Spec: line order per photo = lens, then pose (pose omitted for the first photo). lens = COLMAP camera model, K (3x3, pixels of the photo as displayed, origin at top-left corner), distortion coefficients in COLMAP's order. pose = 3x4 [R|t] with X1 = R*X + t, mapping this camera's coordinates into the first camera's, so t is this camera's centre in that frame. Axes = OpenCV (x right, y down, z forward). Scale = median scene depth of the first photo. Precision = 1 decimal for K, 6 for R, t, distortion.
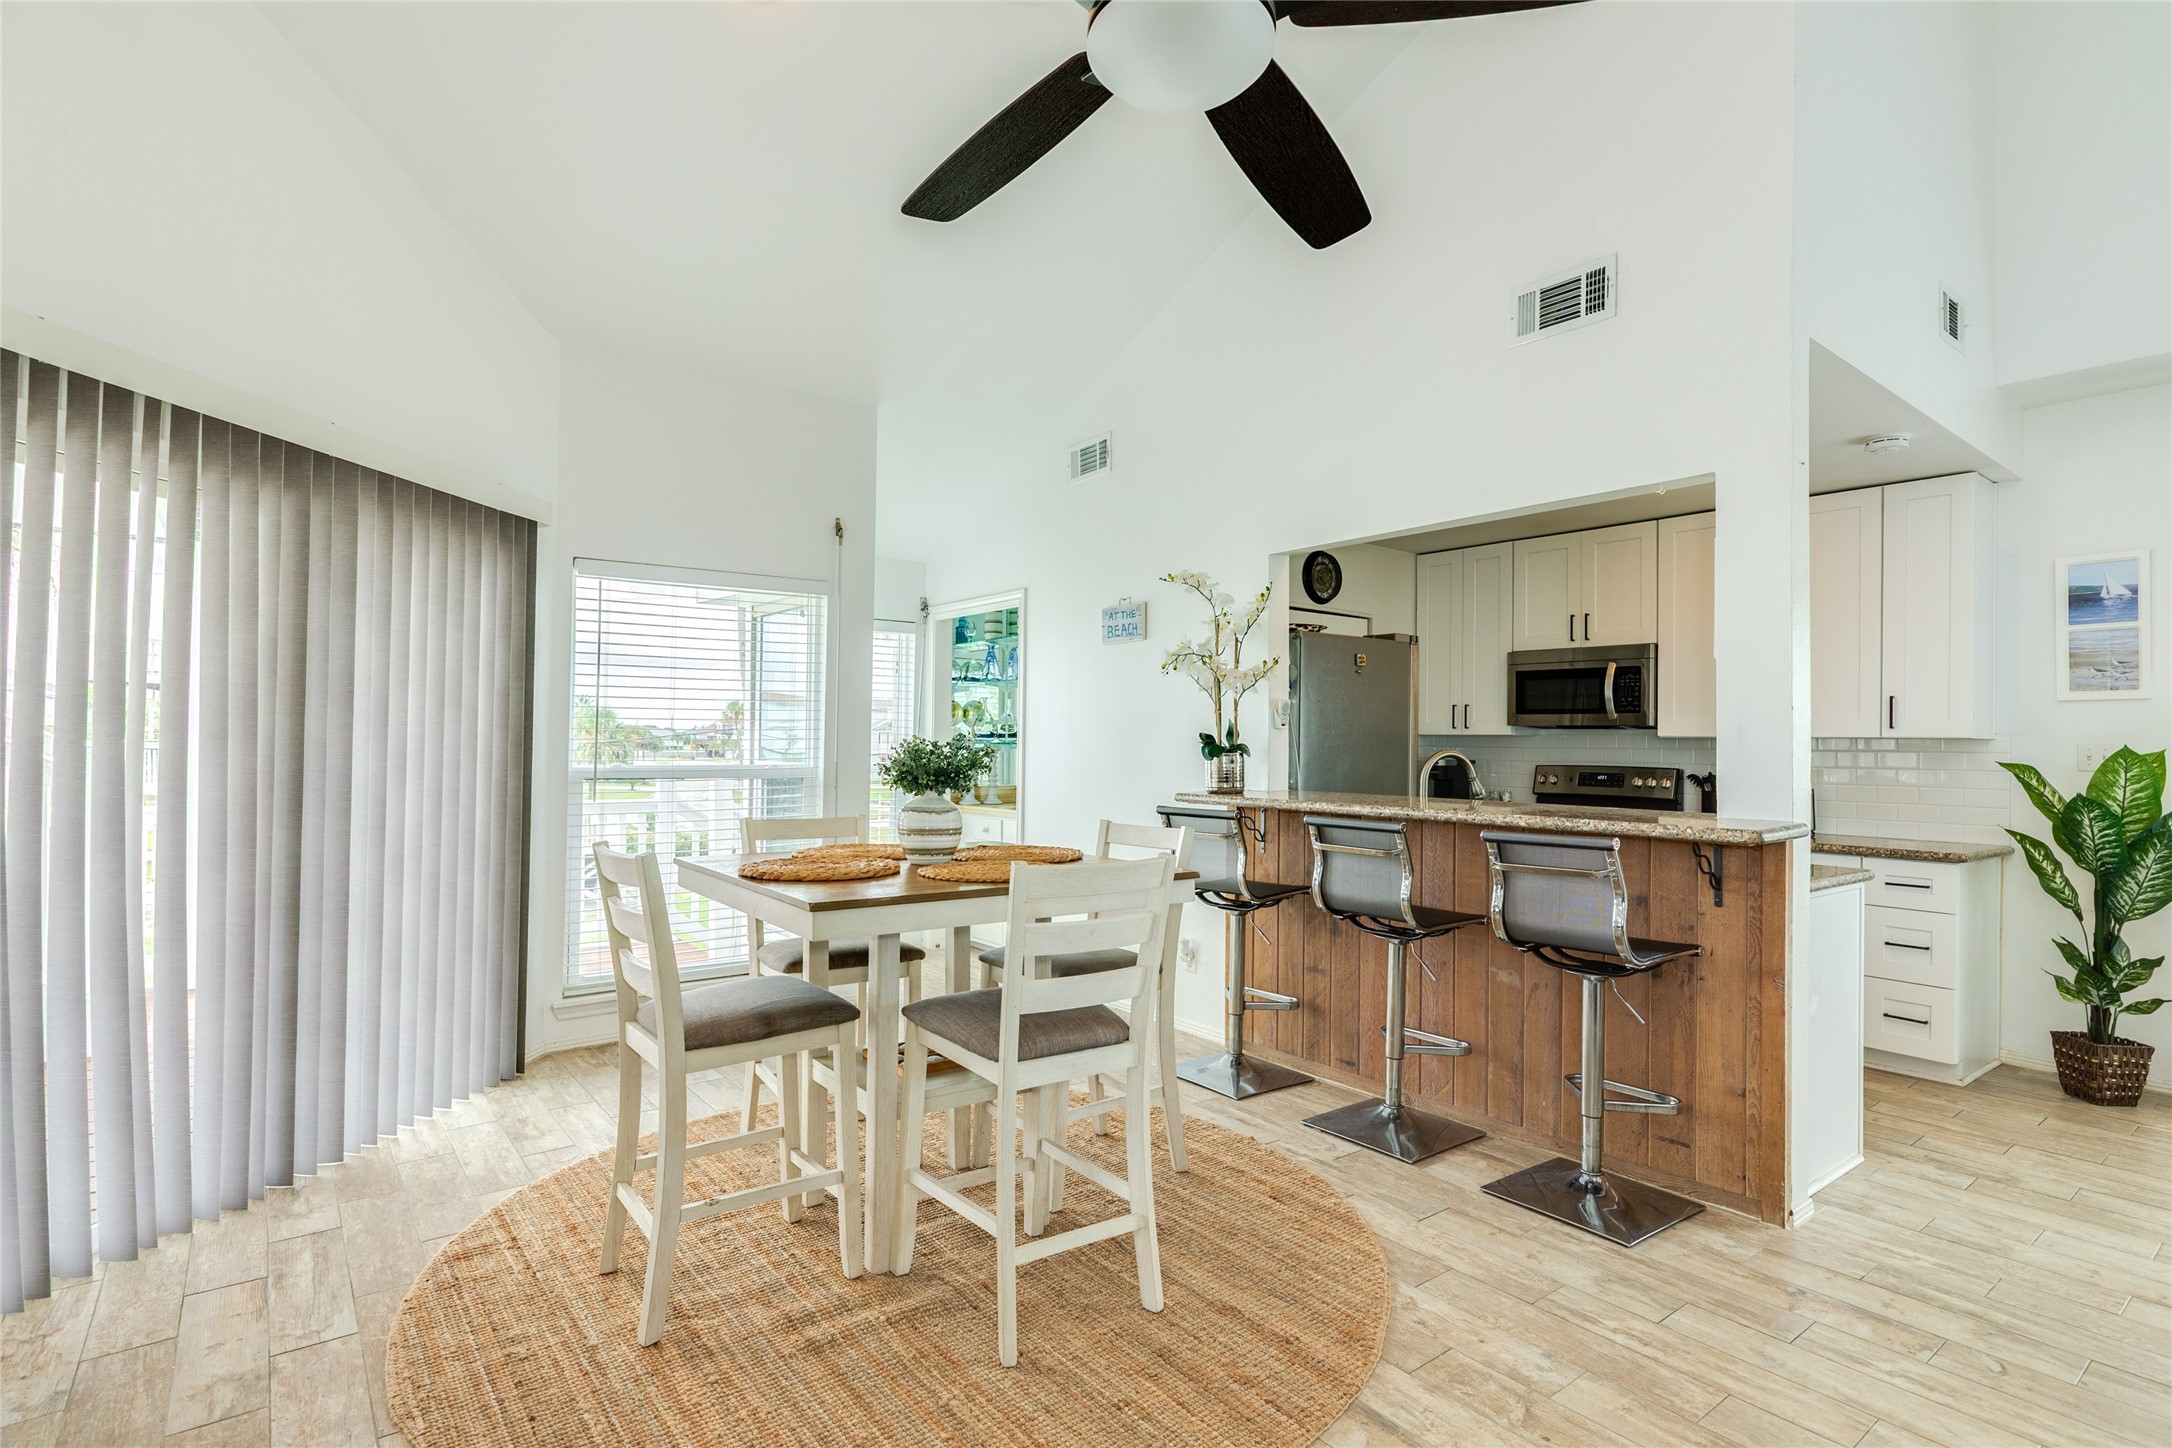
lens RADIAL K [[1065.2, 0, 1086.5], [0, 1065.2, 729.6], [0, 0, 1]] dist [-0.001168, 0.000164]
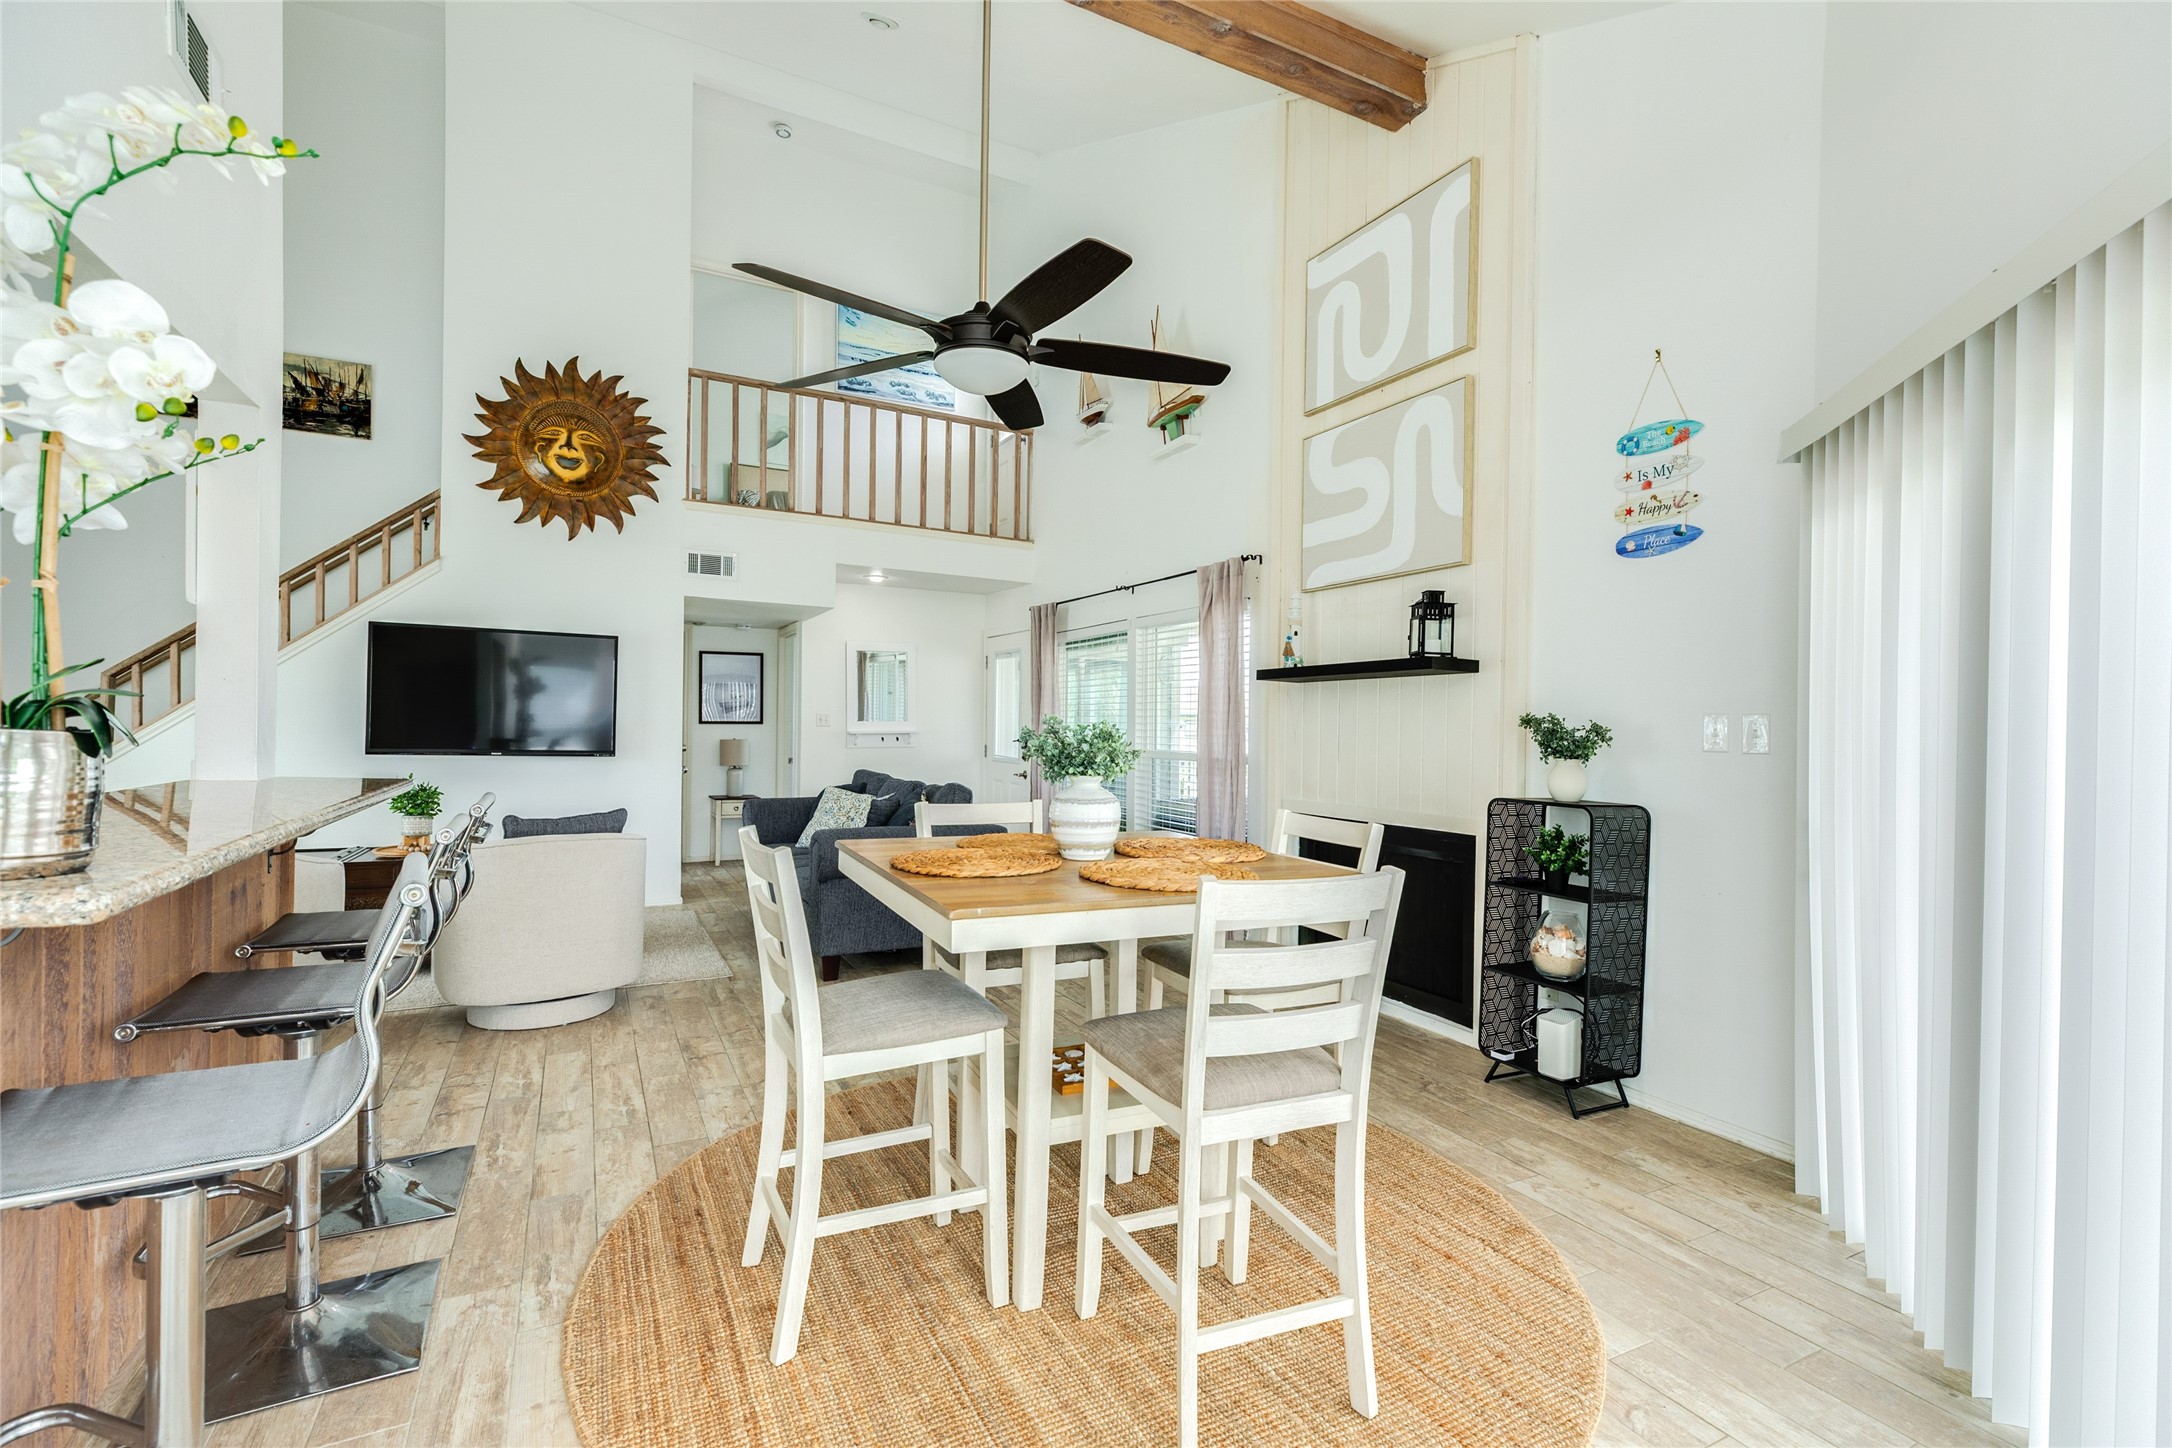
lens RADIAL K [[970.8, 0, 1082.9], [0, 970.8, 727.3], [0, 0, 1]] dist [0.006416, 0.000094]
pose [[-0.983070, -0.031520, 0.180500, -0.226962], [-0.034064, 0.999359, -0.011008, 0.016960], [-0.180037, -0.016970, -0.983513, 1.412427]]
